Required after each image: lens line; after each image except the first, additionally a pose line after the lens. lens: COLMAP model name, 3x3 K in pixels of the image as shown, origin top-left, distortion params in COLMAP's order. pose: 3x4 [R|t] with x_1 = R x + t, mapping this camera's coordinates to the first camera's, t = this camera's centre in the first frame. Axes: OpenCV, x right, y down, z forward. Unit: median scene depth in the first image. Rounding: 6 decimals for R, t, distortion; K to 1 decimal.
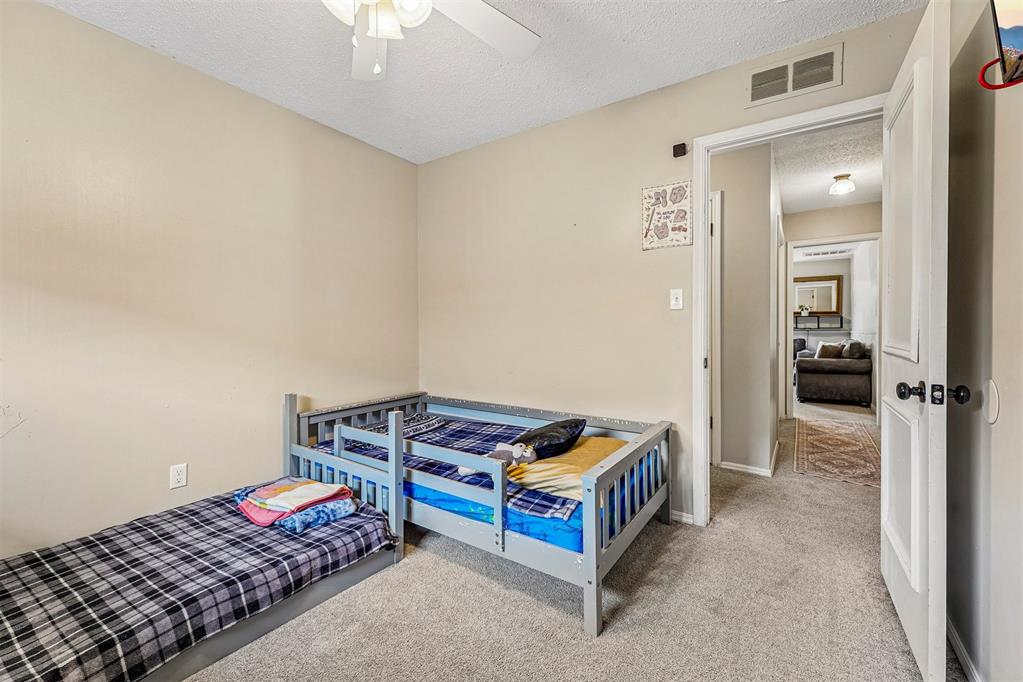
lens RADIAL K [[419.5, 0, 513.7], [0, 419.5, 333.1], [0, 0, 1]] dist [0.002861, 0.000230]
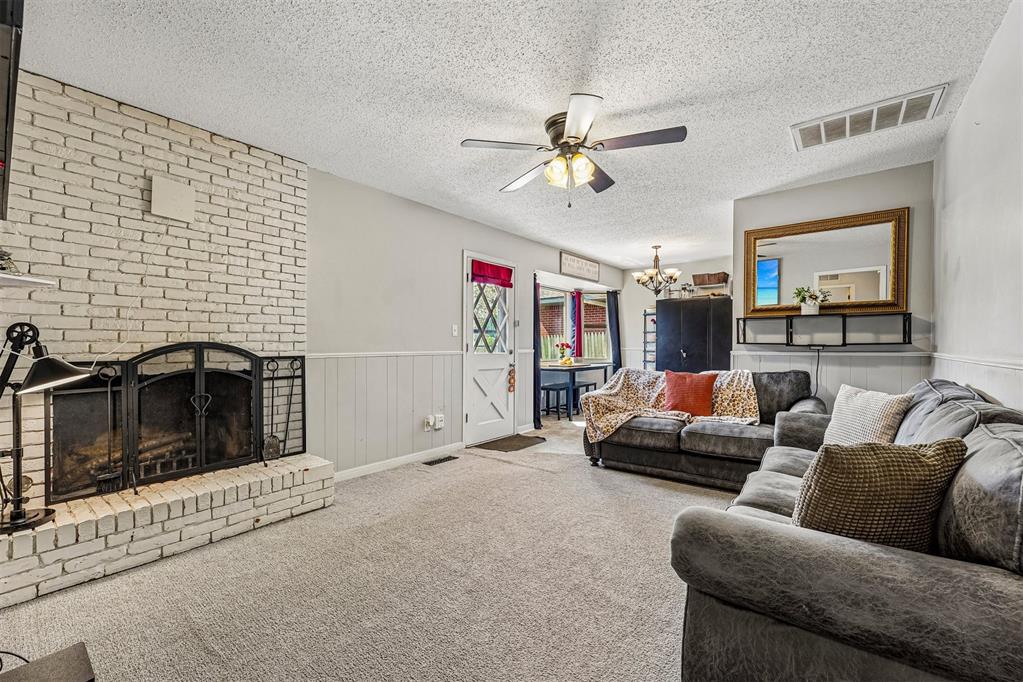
lens RADIAL K [[419.5, 0, 510.6], [0, 419.5, 348.0], [0, 0, 1]] dist [0.002861, 0.000230]
pose [[0.997719, 0.000512, -0.067506, 0.450394], [0.000077, 0.999962, 0.008715, -0.012497], [0.067508, -0.008700, 0.997681, 0.598749]]
